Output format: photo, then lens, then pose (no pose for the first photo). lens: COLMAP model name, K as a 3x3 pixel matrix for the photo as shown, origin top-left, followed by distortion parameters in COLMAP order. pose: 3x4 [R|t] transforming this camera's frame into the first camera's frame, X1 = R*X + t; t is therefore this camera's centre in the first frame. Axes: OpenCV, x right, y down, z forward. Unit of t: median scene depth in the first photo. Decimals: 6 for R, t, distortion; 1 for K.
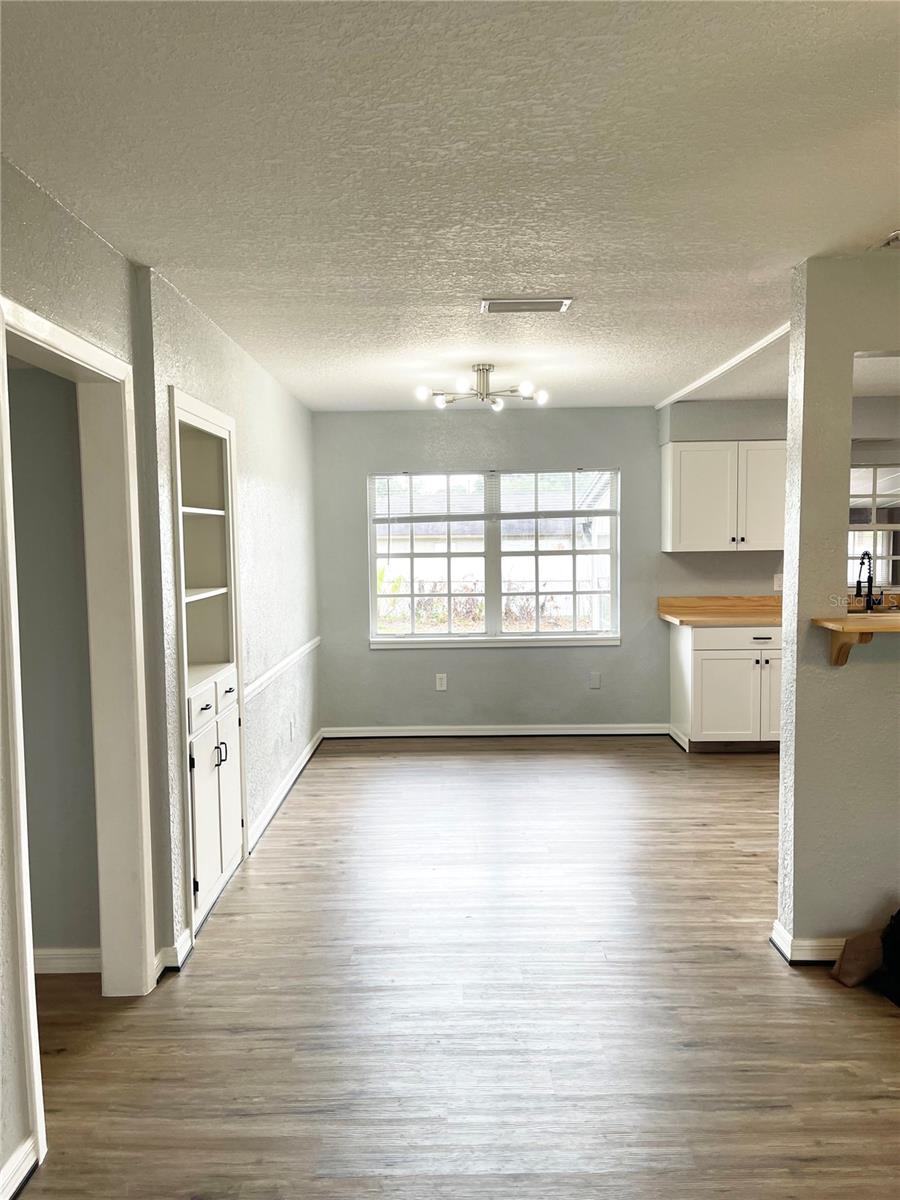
lens RADIAL K [[914.5, 0, 444.8], [0, 914.5, 602.6], [0, 0, 1]] dist [0.050718, -0.053080]
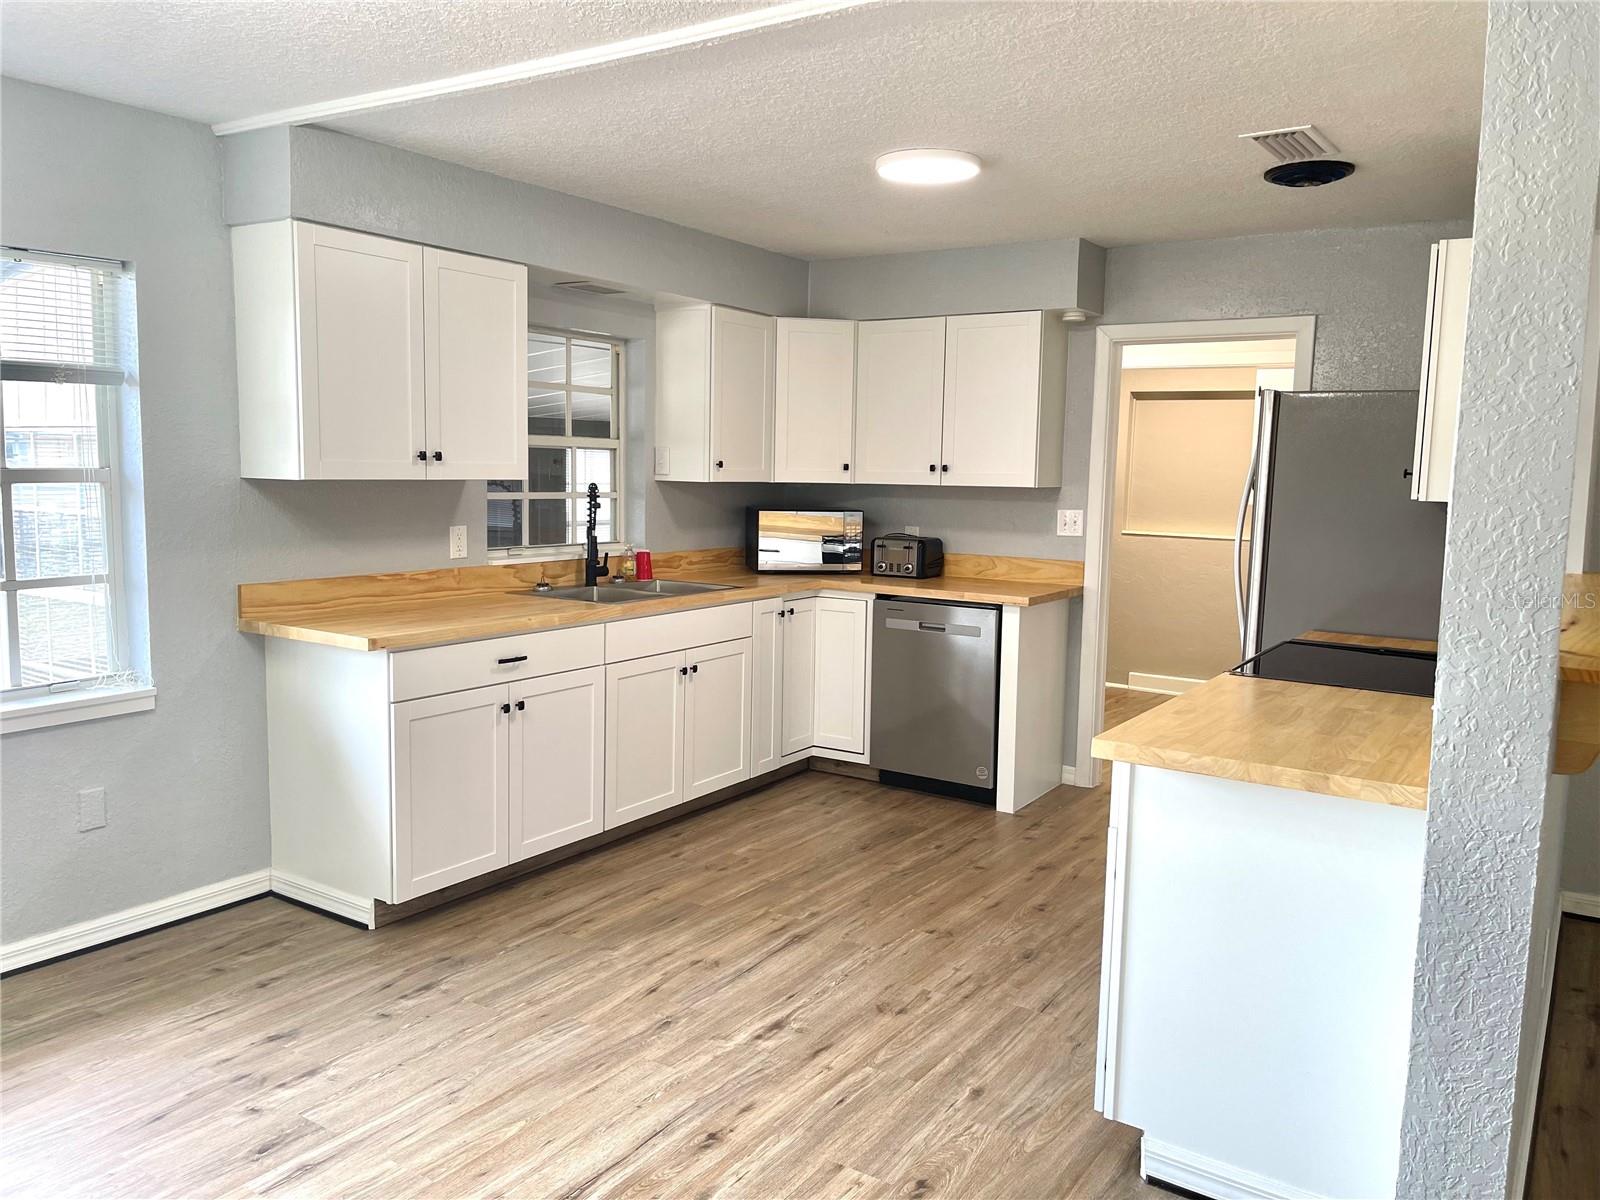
lens RADIAL K [[1219.3, 0, 790.7], [0, 1219.3, 599.3], [0, 0, 1]] dist [0.050718, -0.053080]
pose [[0.552122, -0.068981, 0.830905, -0.112294], [0.036561, 0.997616, 0.058527, -0.025832], [-0.832961, -0.001935, 0.553328, 0.513332]]
